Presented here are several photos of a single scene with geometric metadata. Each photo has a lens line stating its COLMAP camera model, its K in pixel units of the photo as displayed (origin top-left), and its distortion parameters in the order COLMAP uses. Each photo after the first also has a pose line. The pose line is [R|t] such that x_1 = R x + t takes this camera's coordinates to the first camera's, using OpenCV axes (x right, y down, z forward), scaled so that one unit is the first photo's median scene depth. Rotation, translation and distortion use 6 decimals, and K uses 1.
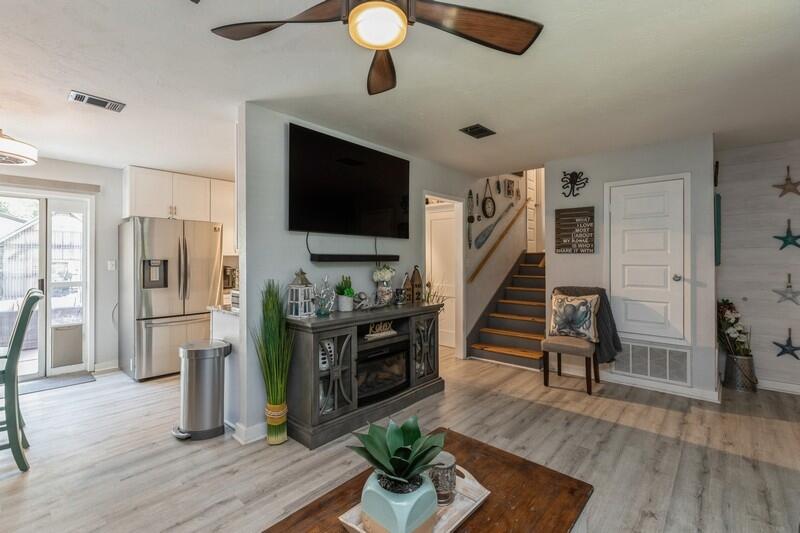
lens RADIAL K [[362.7, 0, 397.8], [0, 362.7, 257.3], [0, 0, 1]] dist [0.009657, -0.002065]
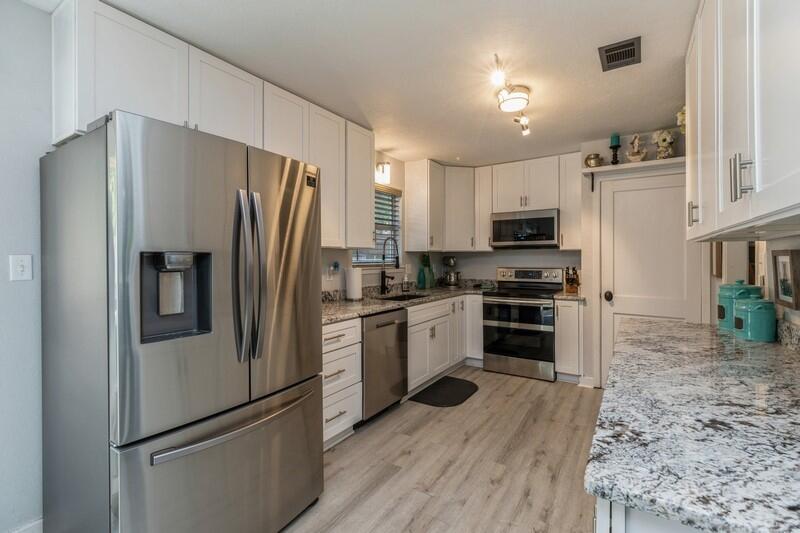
lens RADIAL K [[362.7, 0, 401.1], [0, 362.7, 260.6], [0, 0, 1]] dist [0.009657, -0.002065]
pose [[0.986437, 0.001020, 0.164136, -0.572617], [-0.003289, 0.999903, 0.013551, 0.009193], [-0.164106, -0.013907, 0.986345, 0.702307]]
